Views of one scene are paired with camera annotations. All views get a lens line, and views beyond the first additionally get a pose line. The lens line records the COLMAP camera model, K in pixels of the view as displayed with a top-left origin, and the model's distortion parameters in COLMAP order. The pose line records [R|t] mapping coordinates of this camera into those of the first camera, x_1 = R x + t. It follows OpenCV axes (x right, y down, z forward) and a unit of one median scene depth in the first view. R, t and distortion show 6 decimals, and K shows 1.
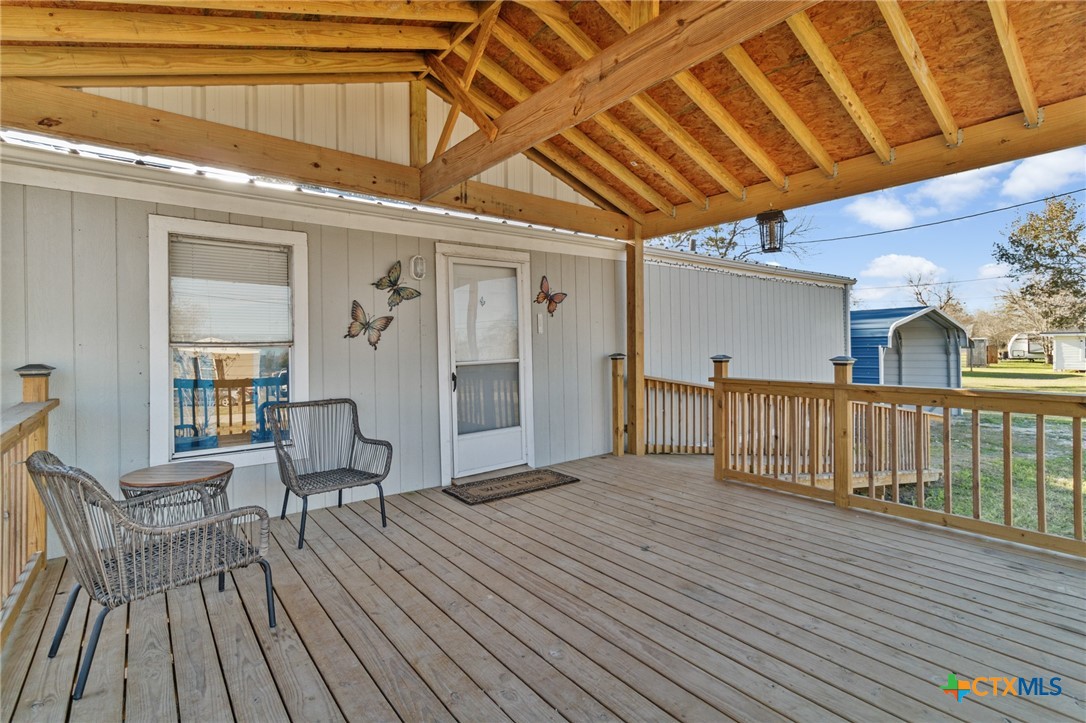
lens RADIAL K [[516.0, 0, 546.4], [0, 516.0, 358.5], [0, 0, 1]] dist [0.002261, 0.000013]
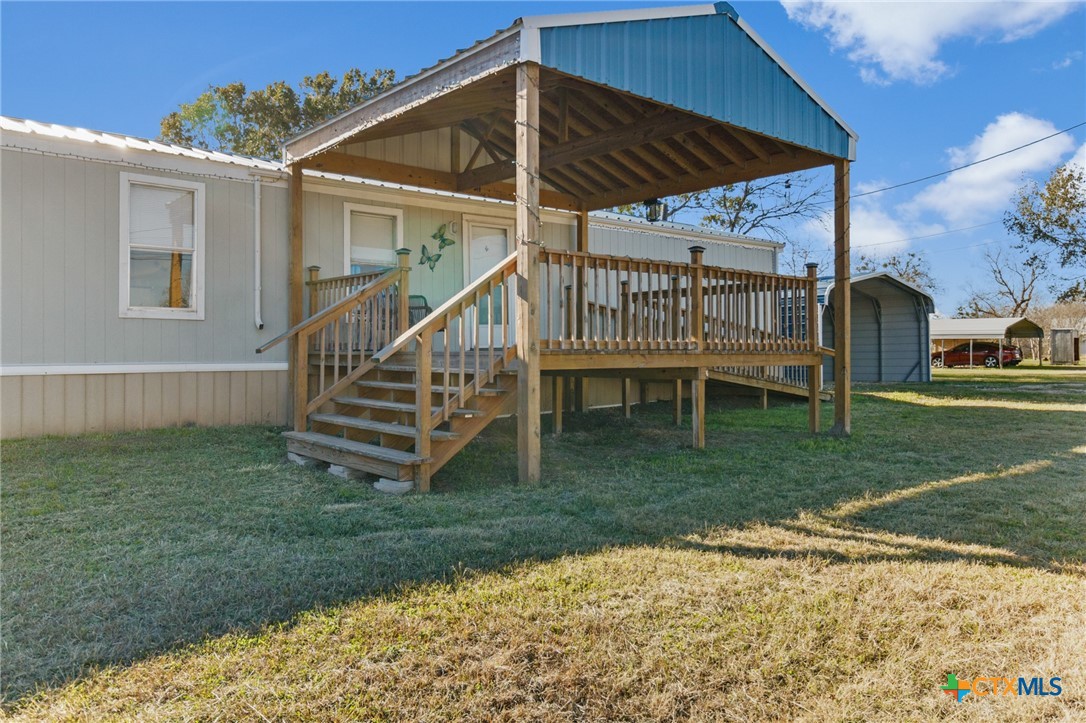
lens RADIAL K [[792.7, 0, 541.9], [0, 792.7, 355.1], [0, 0, 1]] dist [-0.005853, 0.000886]
pose [[0.999332, 0.006312, 0.035989, -0.037560], [-0.005501, 0.999730, -0.022584, 0.314396], [-0.036122, 0.022371, 0.999097, -1.686358]]
